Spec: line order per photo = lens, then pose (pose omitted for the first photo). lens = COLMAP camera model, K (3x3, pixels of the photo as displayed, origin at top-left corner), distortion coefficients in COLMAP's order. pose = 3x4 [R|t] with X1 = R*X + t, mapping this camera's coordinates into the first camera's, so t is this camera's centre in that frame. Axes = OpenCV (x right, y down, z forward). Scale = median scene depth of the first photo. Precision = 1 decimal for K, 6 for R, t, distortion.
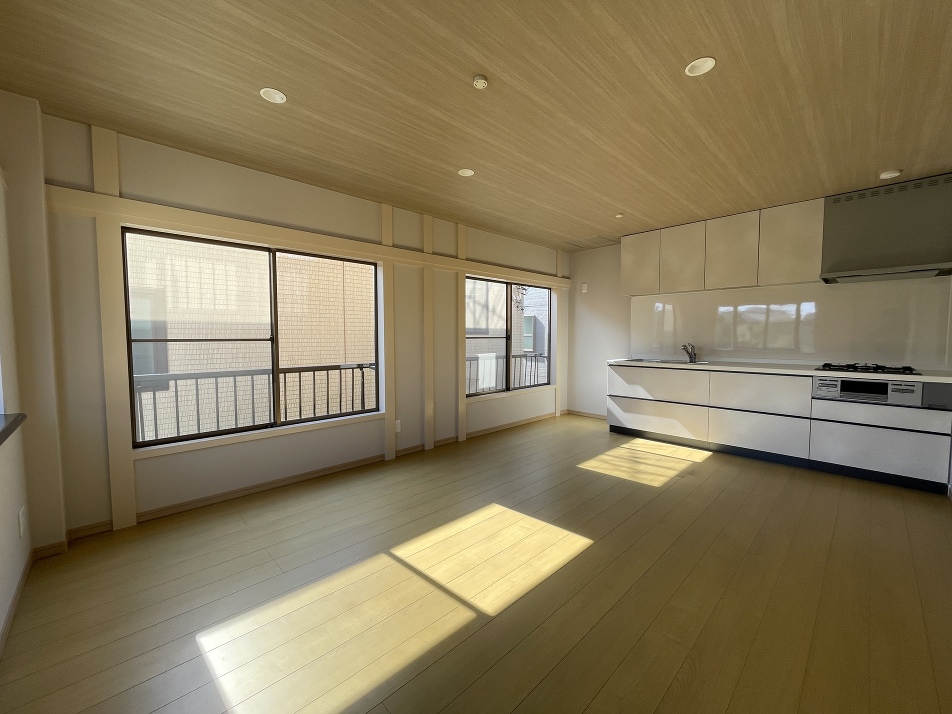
lens RADIAL K [[384.3, 0, 472.5], [0, 384.3, 356.6], [0, 0, 1]] dist [-0.001060, 0.000082]
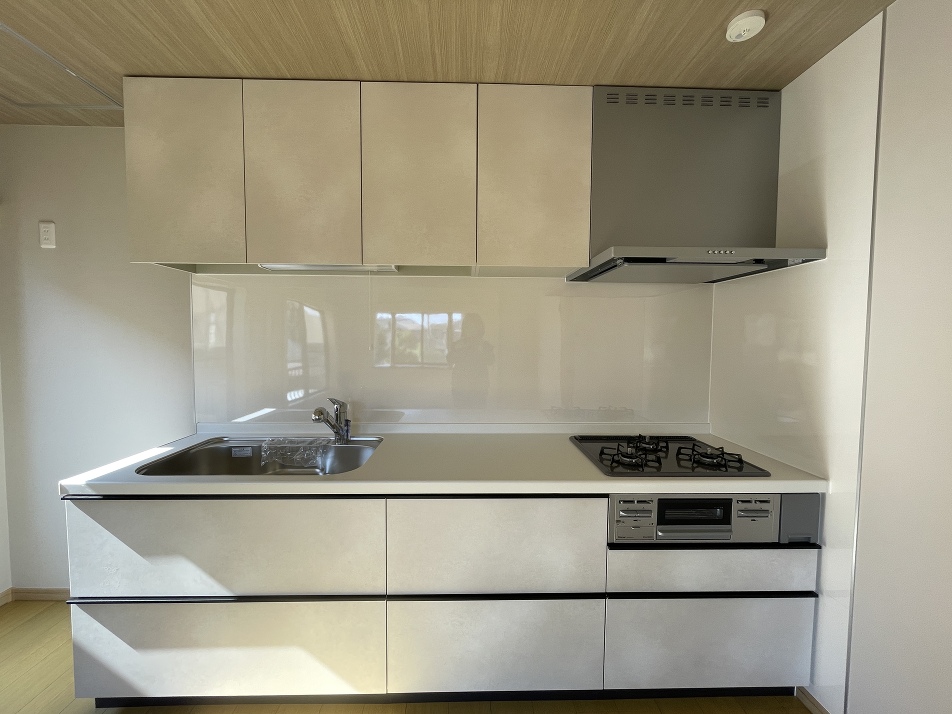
lens RADIAL K [[384.3, 0, 469.0], [0, 384.3, 355.5], [0, 0, 1]] dist [-0.001060, 0.000082]
pose [[0.662154, -0.025470, 0.748935, 0.464614], [0.030744, 0.999504, 0.006810, -0.100766], [-0.748737, 0.018516, 0.662608, 0.808249]]
